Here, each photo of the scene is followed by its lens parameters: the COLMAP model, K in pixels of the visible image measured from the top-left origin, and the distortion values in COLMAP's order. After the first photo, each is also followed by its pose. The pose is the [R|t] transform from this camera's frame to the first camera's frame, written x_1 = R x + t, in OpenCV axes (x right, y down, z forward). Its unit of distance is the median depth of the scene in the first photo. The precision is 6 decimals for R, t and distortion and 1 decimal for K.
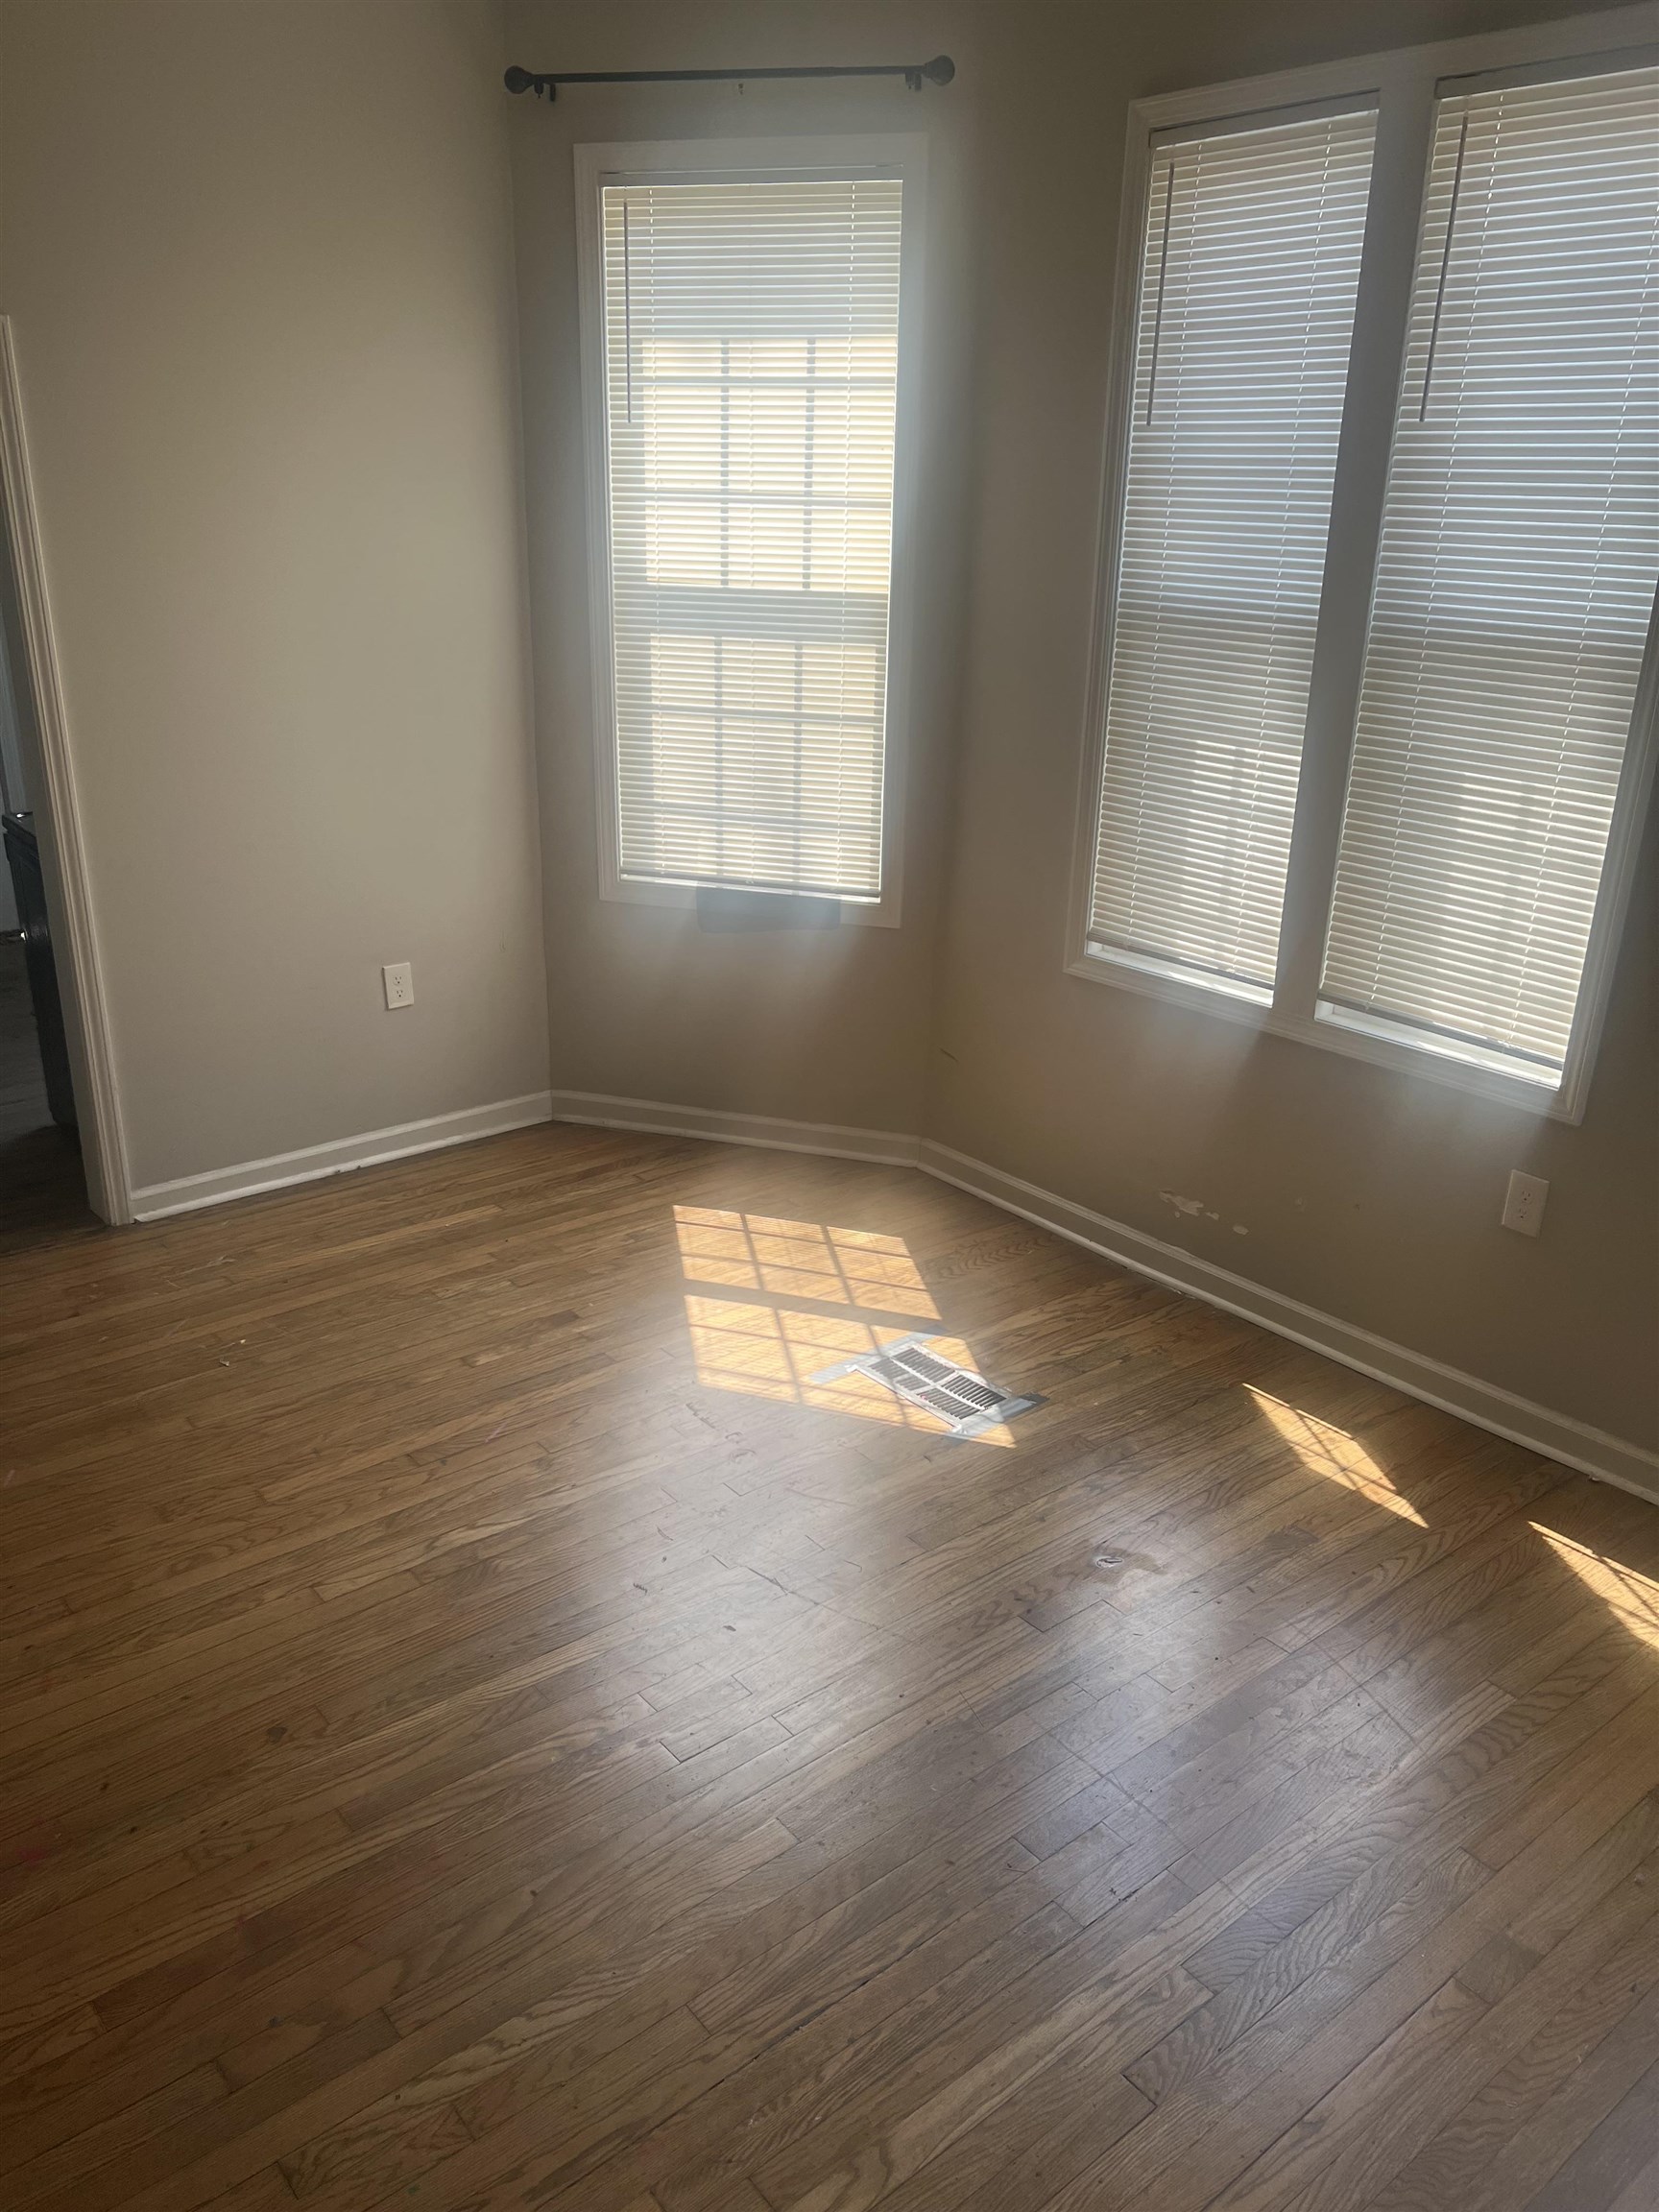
lens RADIAL K [[1677.7, 0, 828.7], [0, 1677.7, 1113.9], [0, 0, 1]] dist [0.056445, -0.068105]
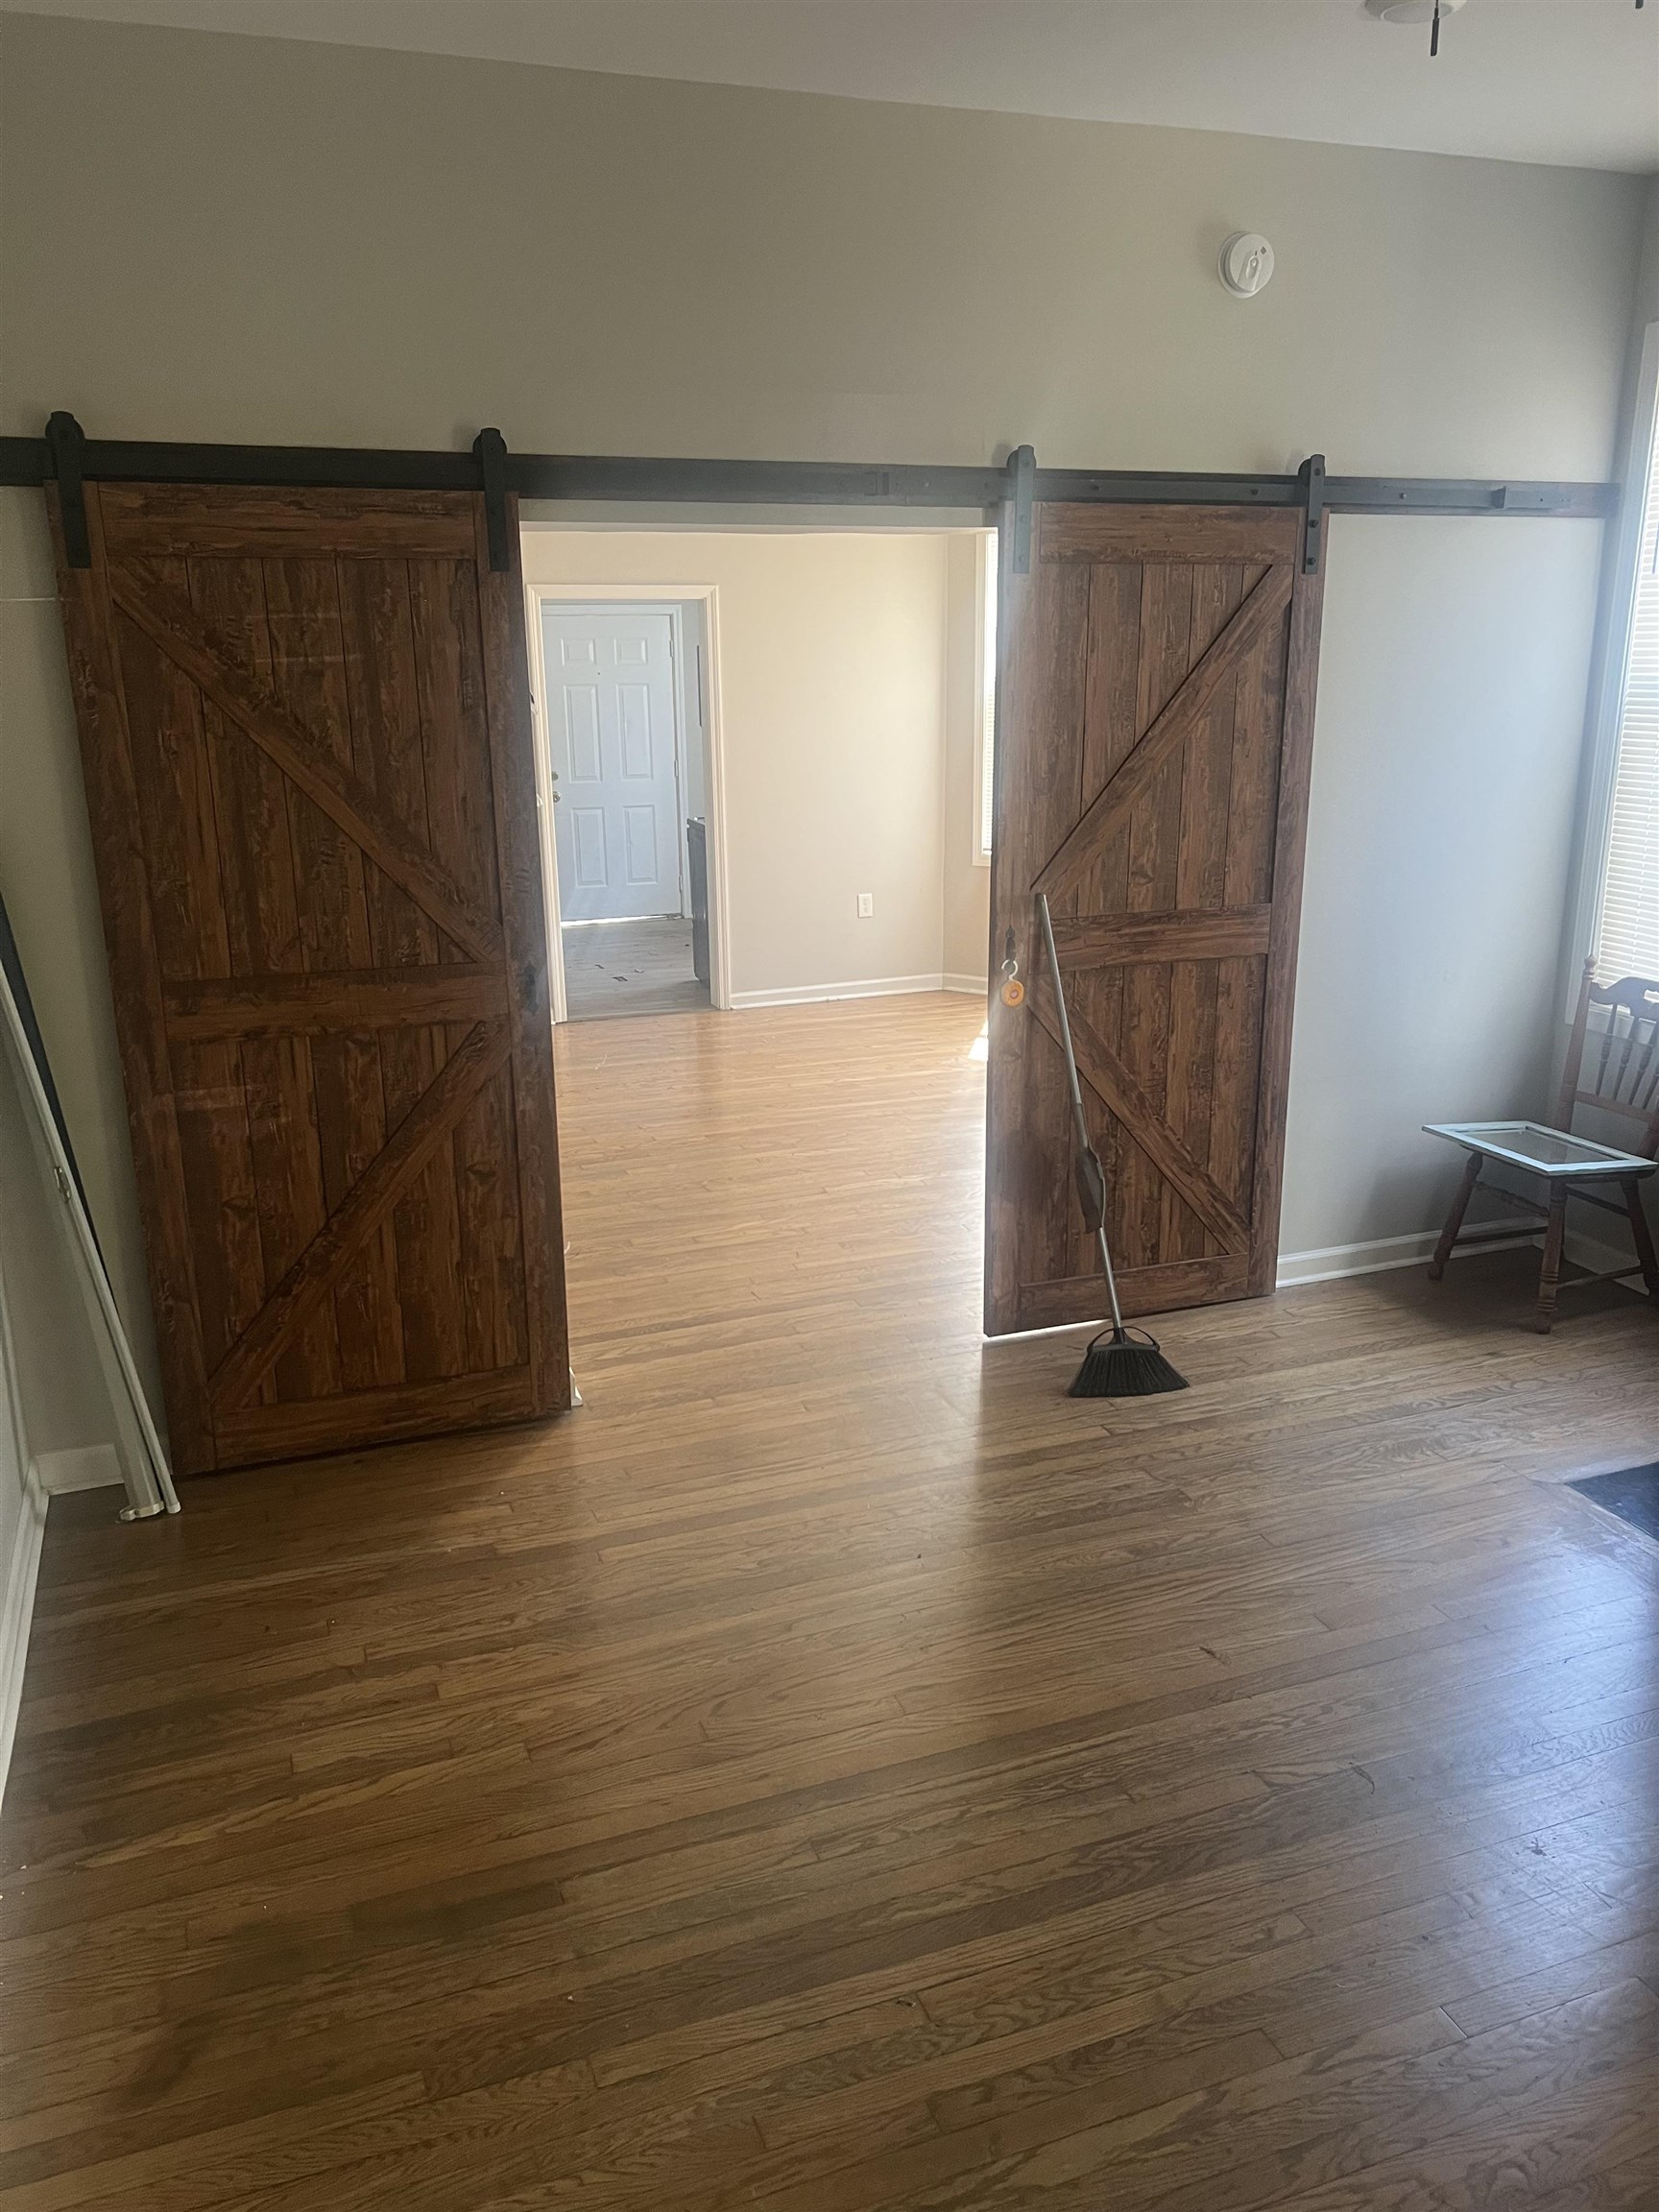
lens RADIAL K [[1677.7, 0, 828.7], [0, 1677.7, 1113.9], [0, 0, 1]] dist [0.056445, -0.068105]
pose [[0.943722, 0.055888, -0.325985, 0.388140], [-0.086503, 0.993020, -0.080179, 0.357133], [0.319229, 0.103866, 0.941969, -0.906504]]
